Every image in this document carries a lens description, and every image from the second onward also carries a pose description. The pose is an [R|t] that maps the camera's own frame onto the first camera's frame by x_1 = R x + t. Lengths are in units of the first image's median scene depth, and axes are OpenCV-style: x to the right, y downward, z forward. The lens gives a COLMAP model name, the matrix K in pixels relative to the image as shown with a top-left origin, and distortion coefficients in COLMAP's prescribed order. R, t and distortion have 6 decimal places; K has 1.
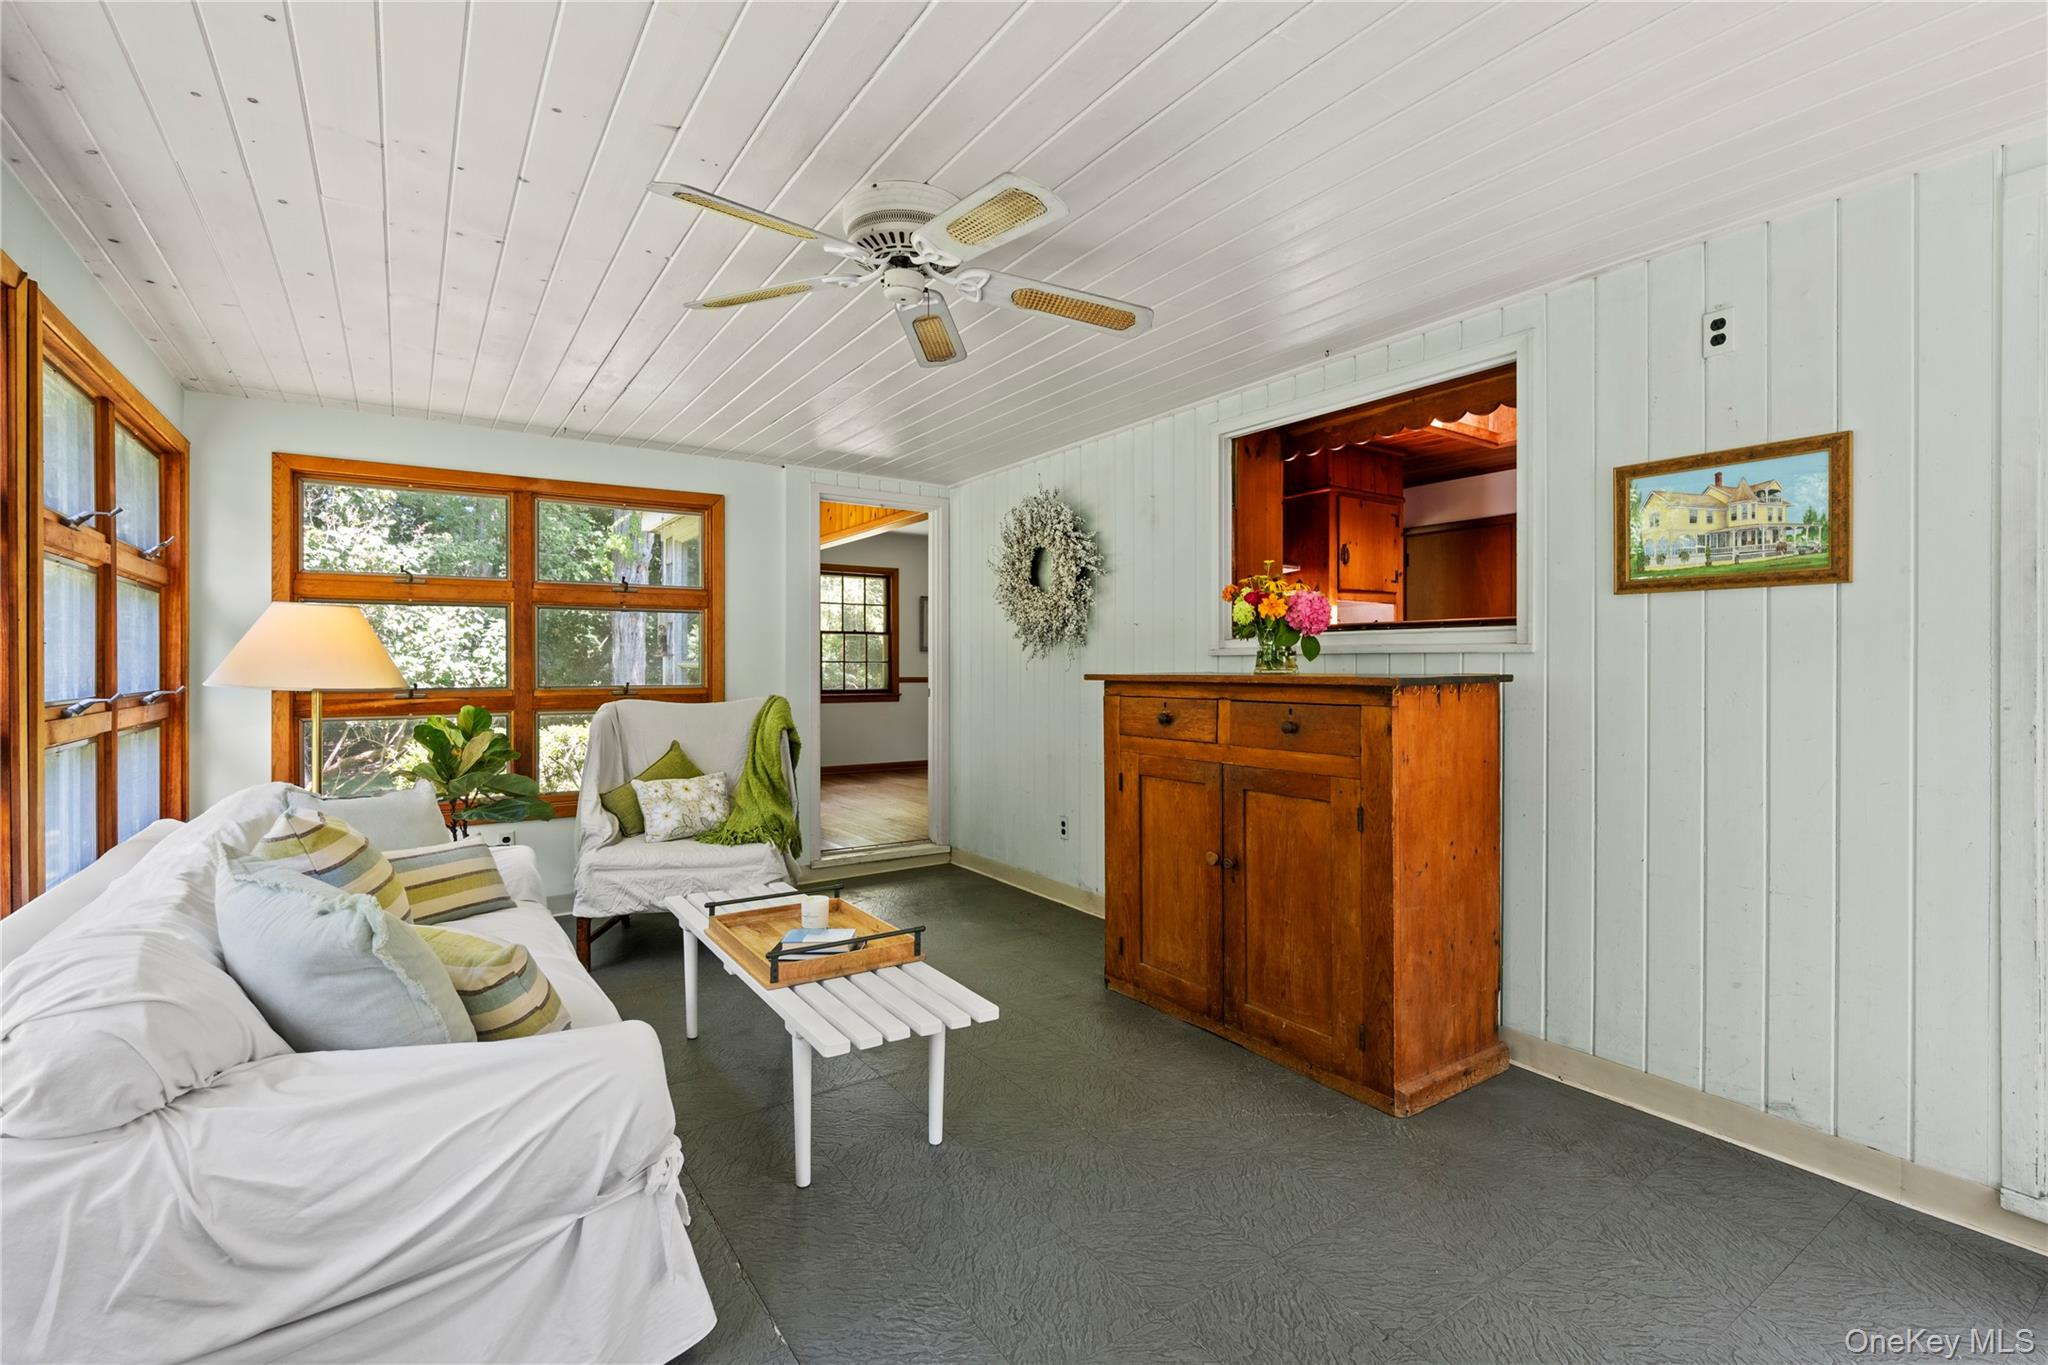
lens RADIAL K [[925.4, 0, 1025.8], [0, 925.4, 669.6], [0, 0, 1]] dist [-0.000126, -0.000215]
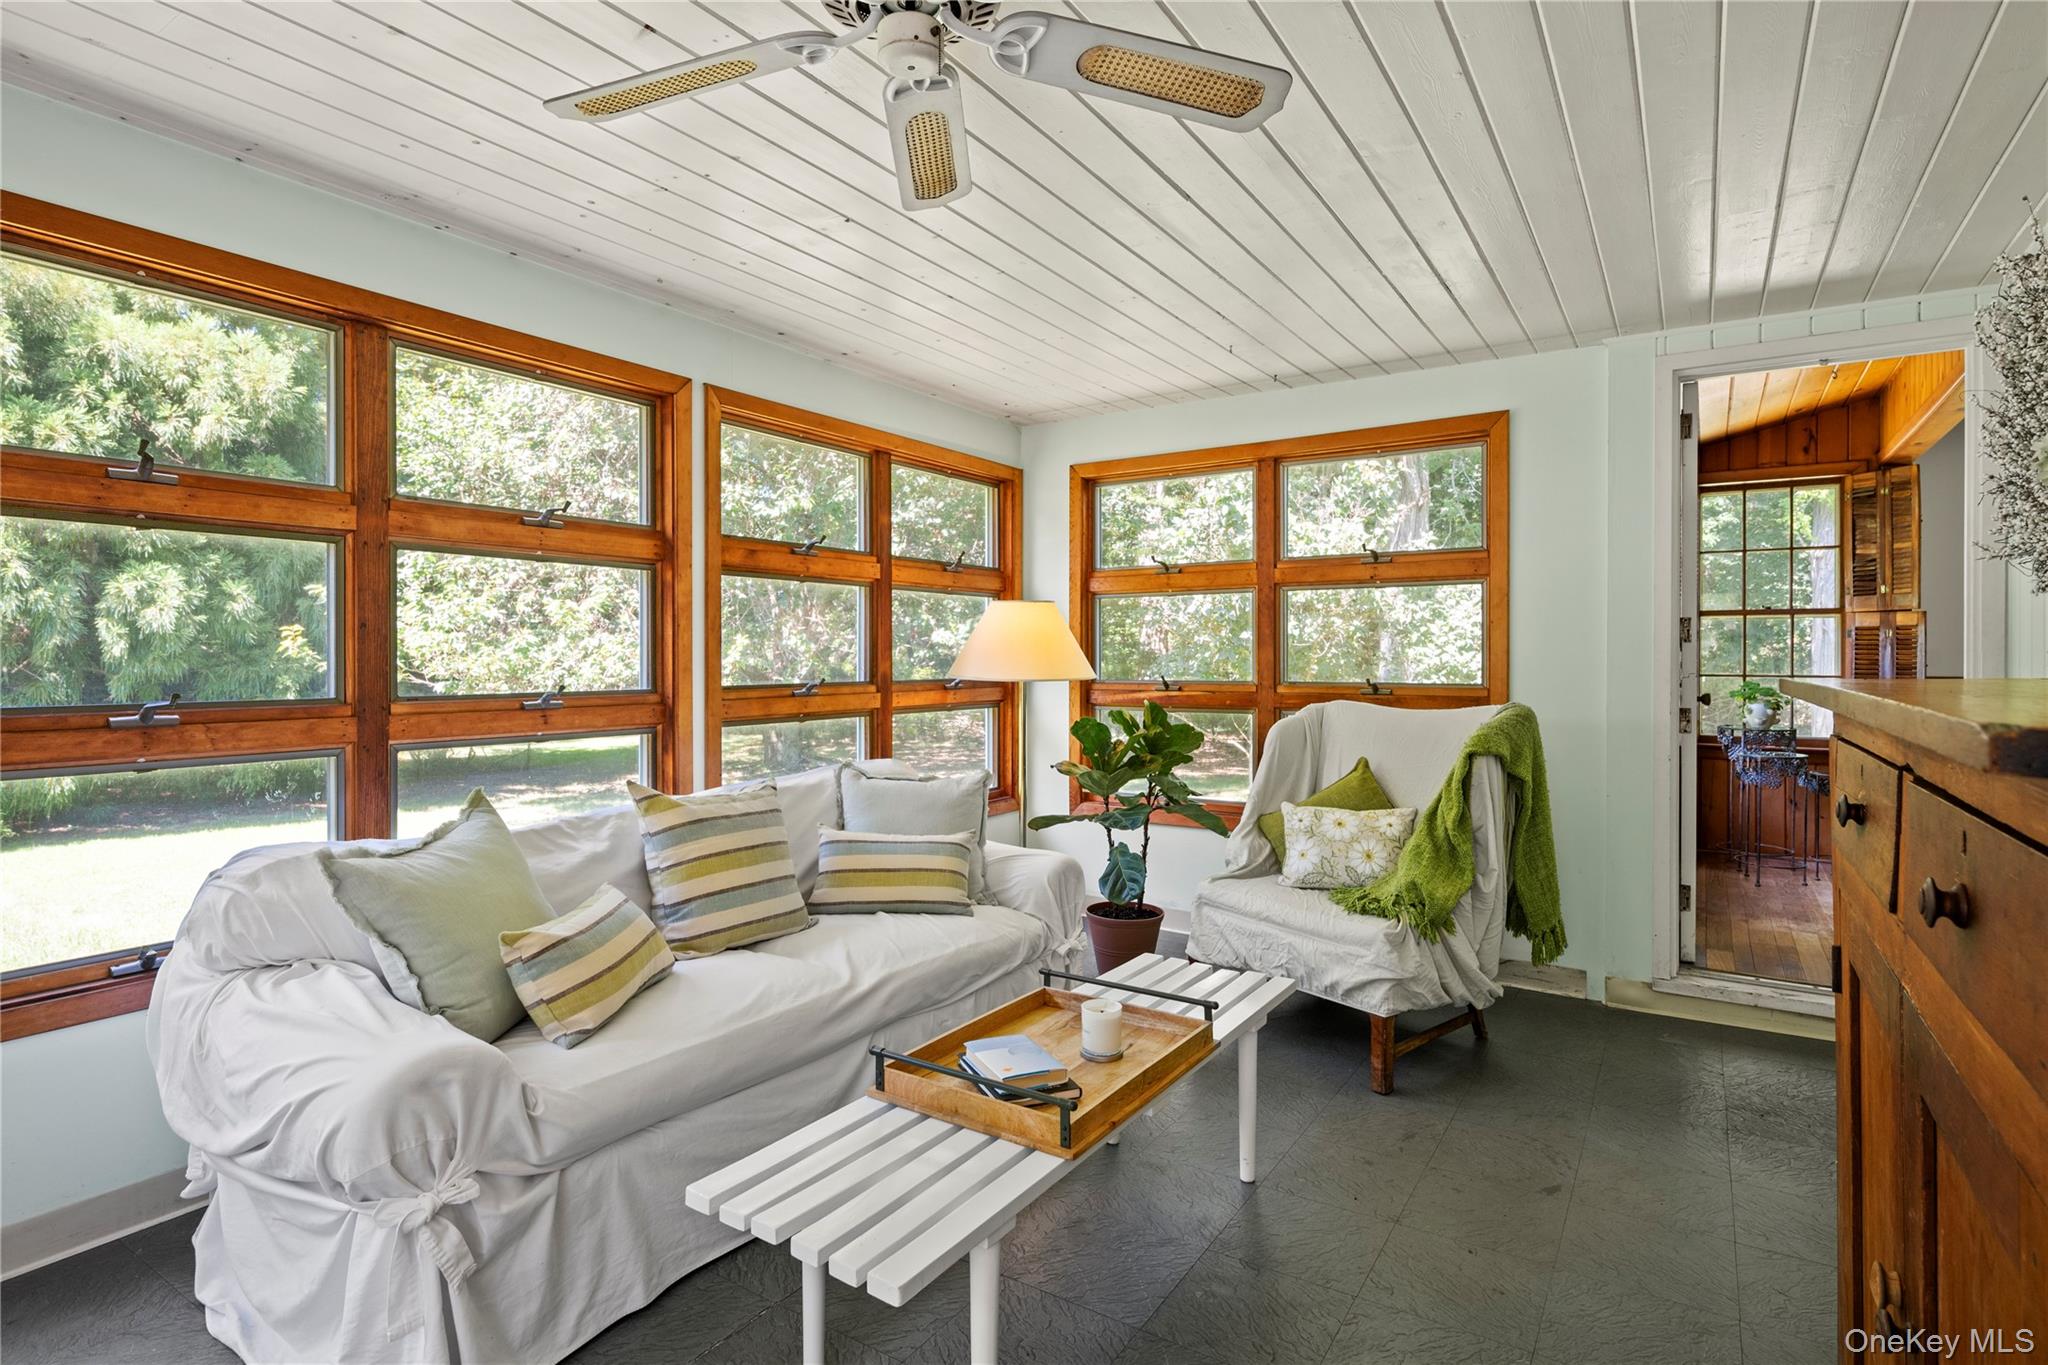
lens RADIAL K [[1037.9, 0, 1022.6], [0, 1037.9, 656.2], [0, 0, 1]] dist [0.000457, -0.000179]
pose [[0.389141, -0.001068, -0.921177, 0.290223], [-0.004519, 0.999985, -0.003068, -0.001113], [0.921167, 0.005357, 0.389131, 0.431604]]
